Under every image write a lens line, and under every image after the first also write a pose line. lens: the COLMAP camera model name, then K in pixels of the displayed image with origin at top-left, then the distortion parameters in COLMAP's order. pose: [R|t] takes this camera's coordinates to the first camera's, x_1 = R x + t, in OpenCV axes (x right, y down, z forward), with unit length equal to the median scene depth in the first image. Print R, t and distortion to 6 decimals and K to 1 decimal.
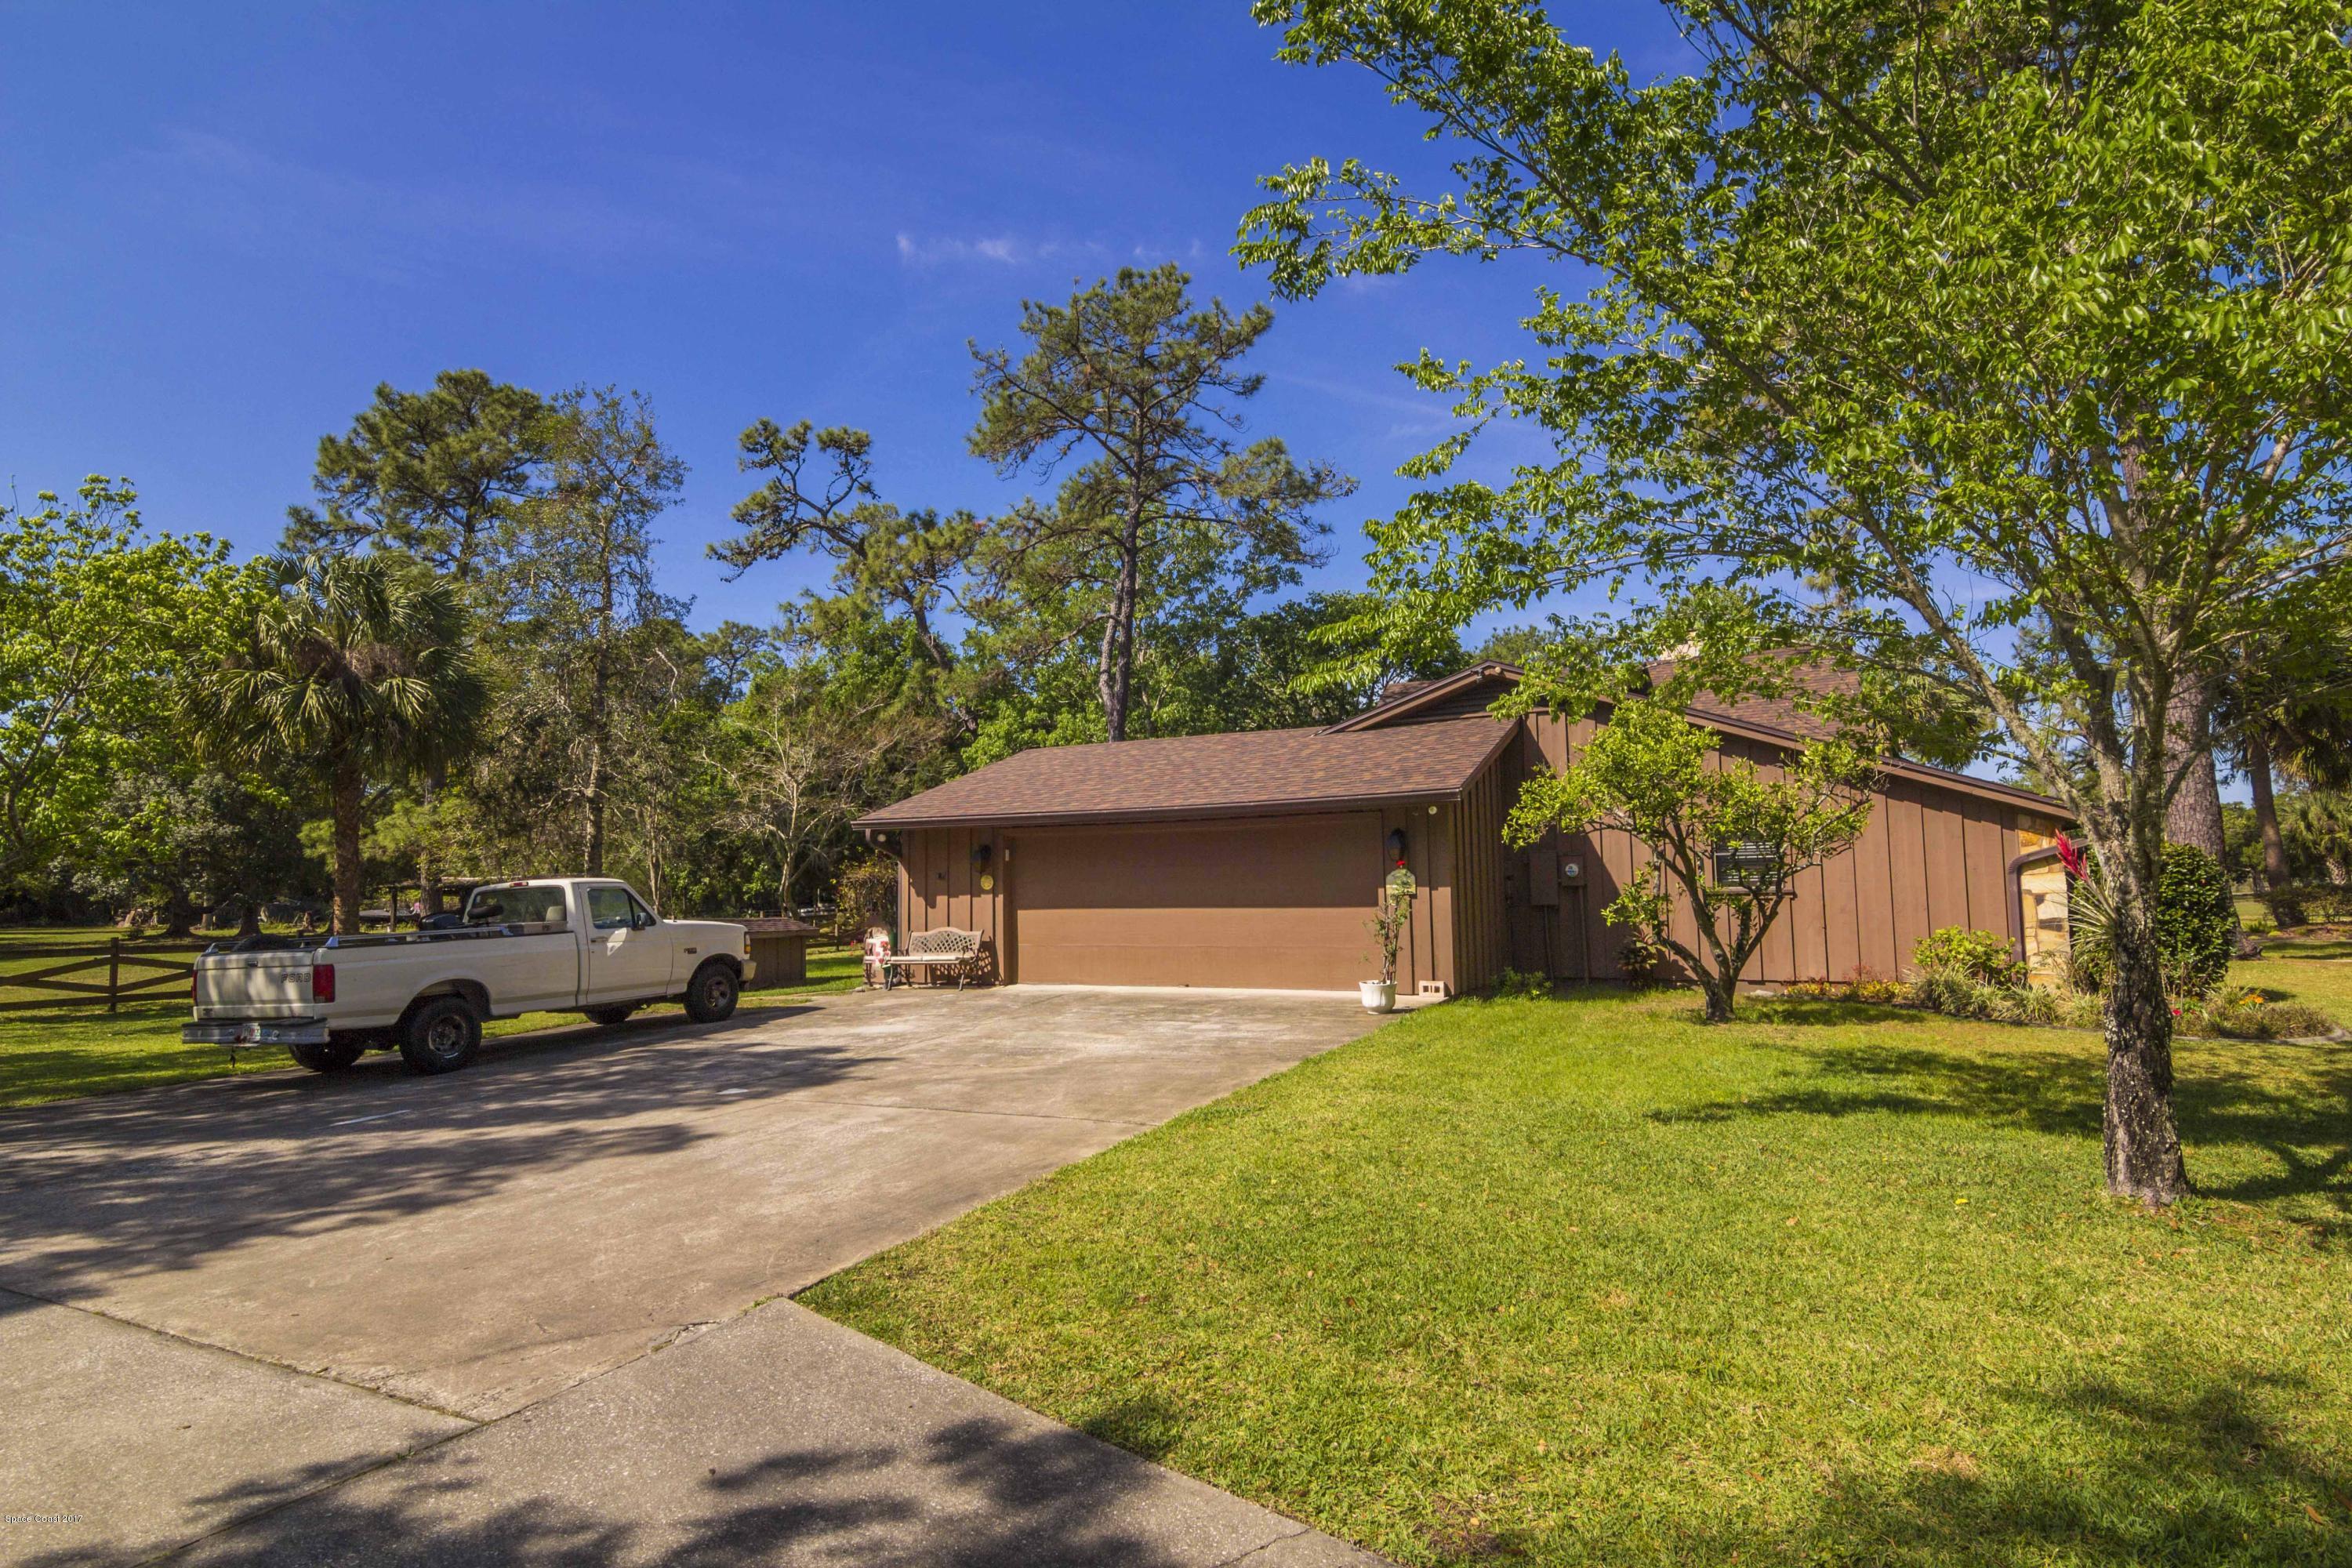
lens RADIAL K [[1200.0, 0, 1176.0], [0, 1200.0, 784.0], [0, 0, 1]] dist [-0.004217, -0.001615]
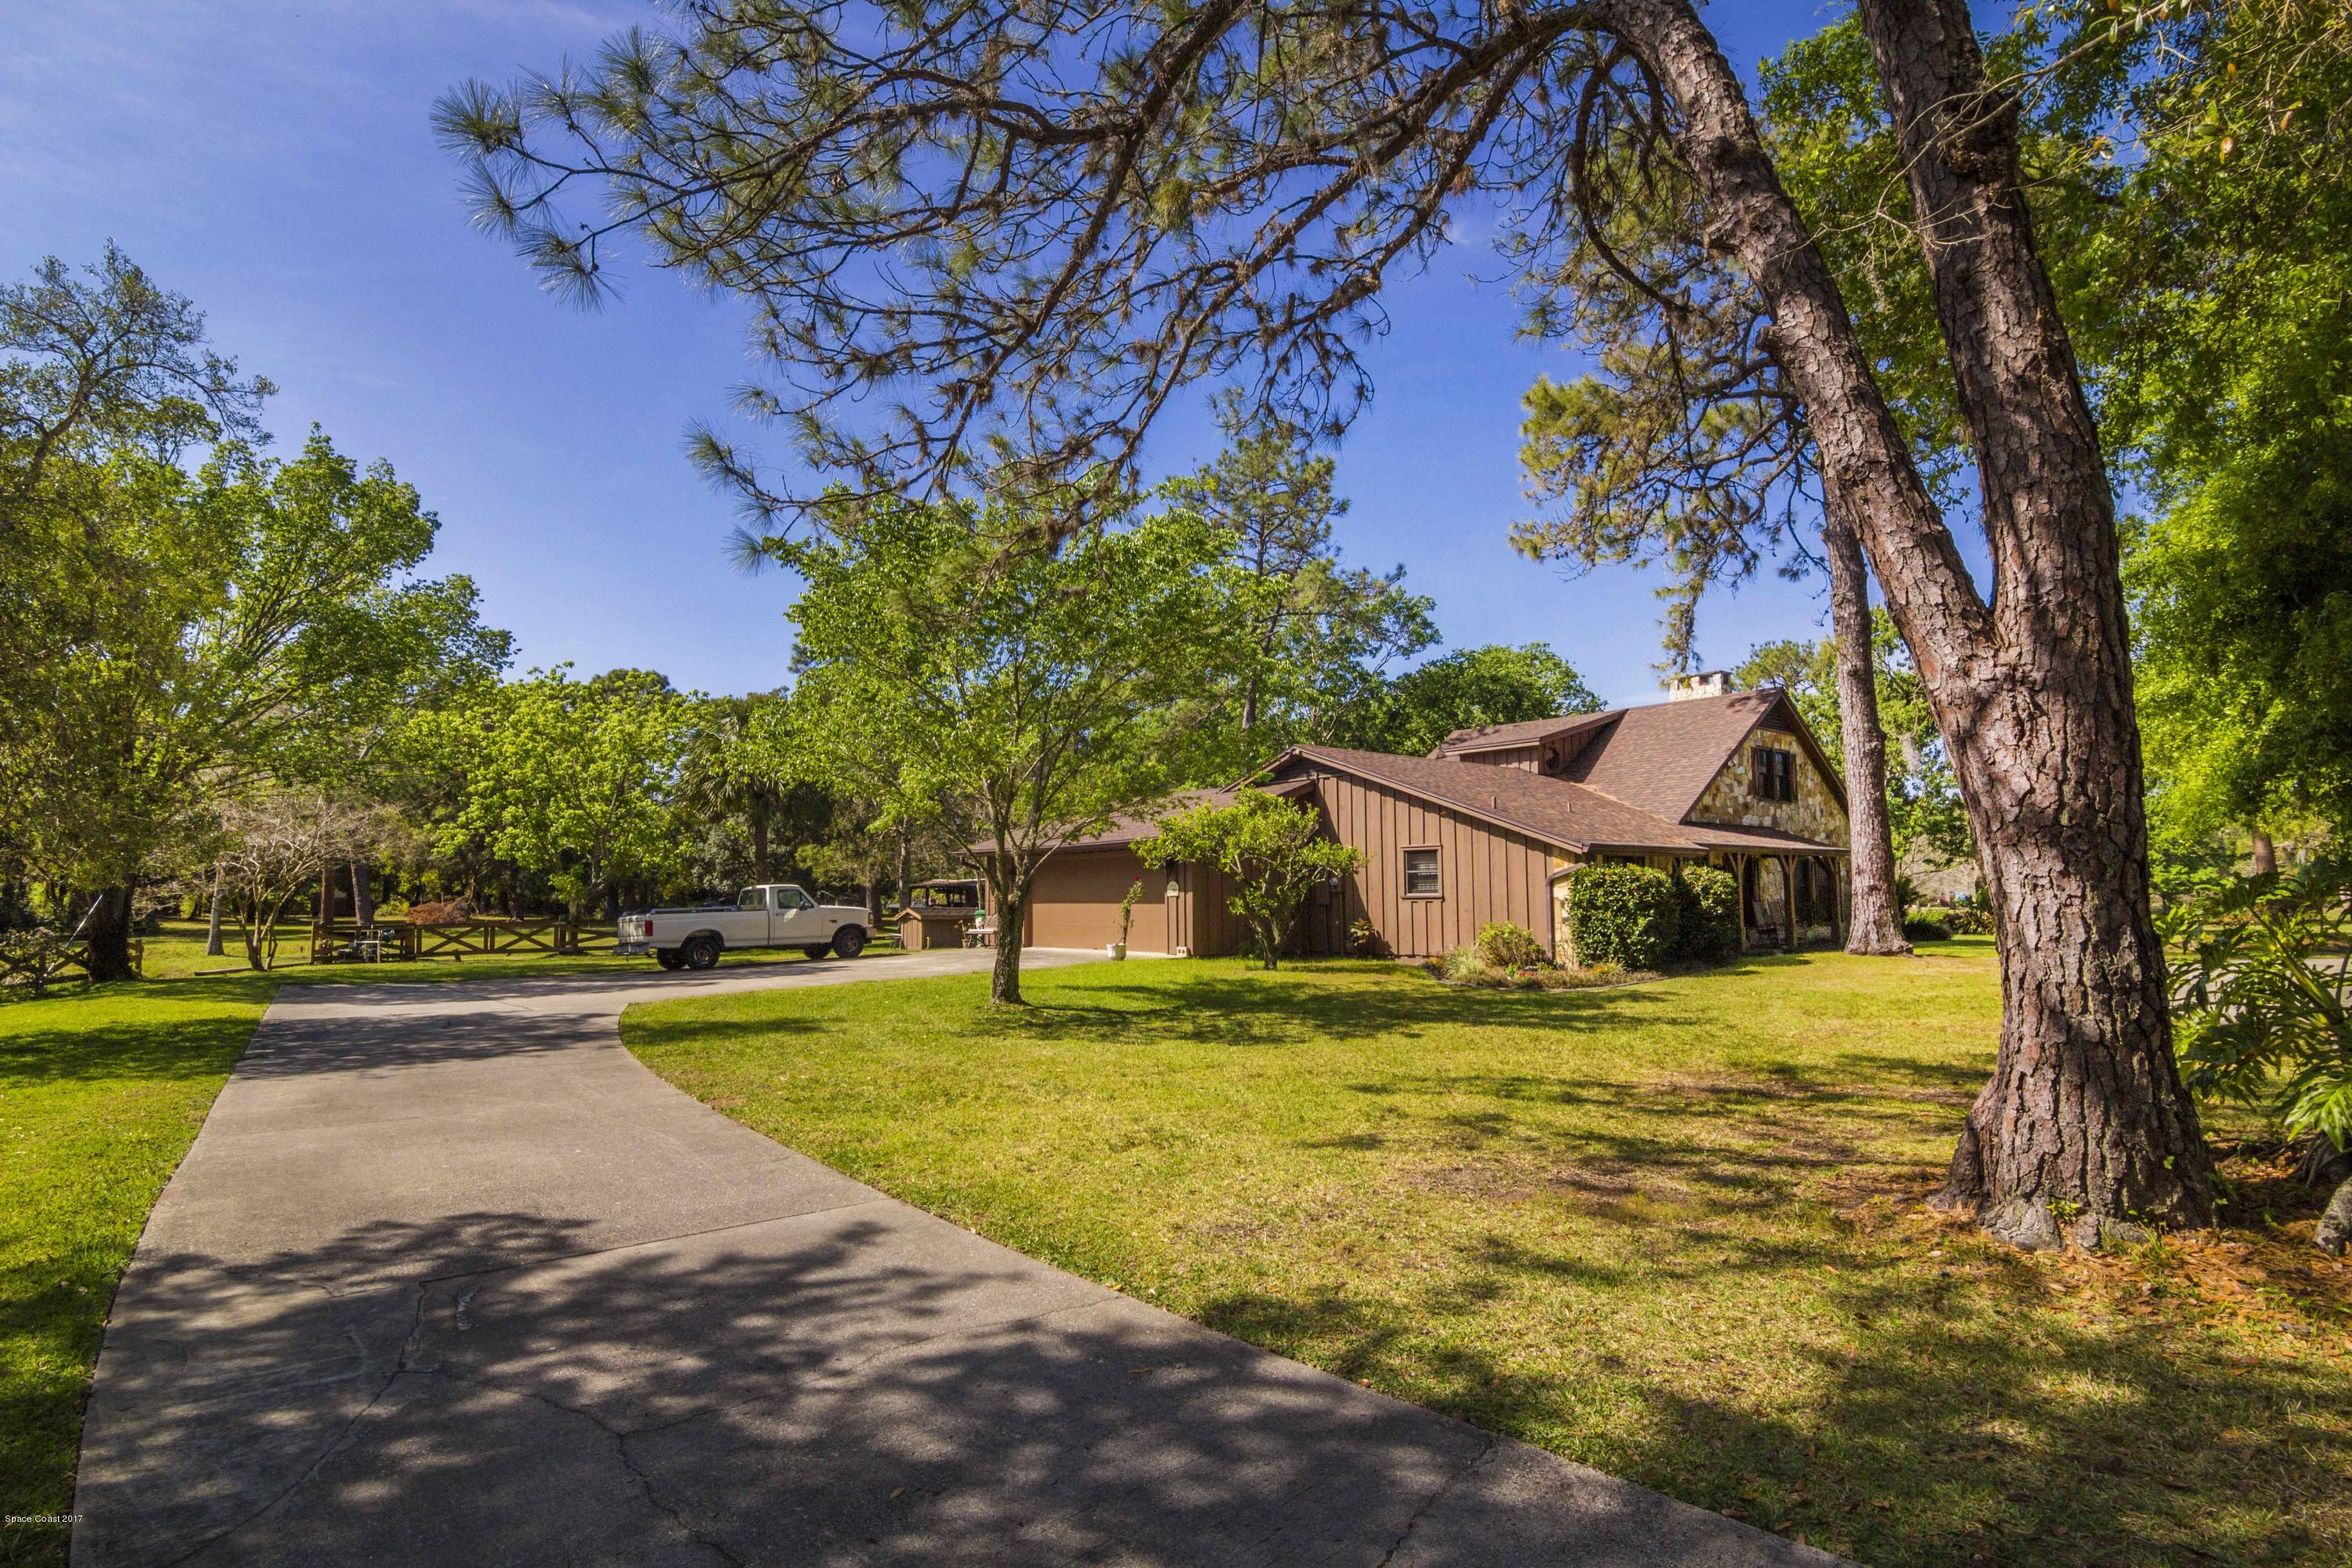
lens RADIAL K [[1200.0, 0, 1176.0], [0, 1200.0, 784.0], [0, 0, 1]] dist [-0.004217, -0.001615]
pose [[0.907081, -0.030119, -0.419877, 0.914674], [0.029389, 0.999534, -0.008207, -0.051976], [0.419928, -0.004895, 0.907544, -0.532135]]
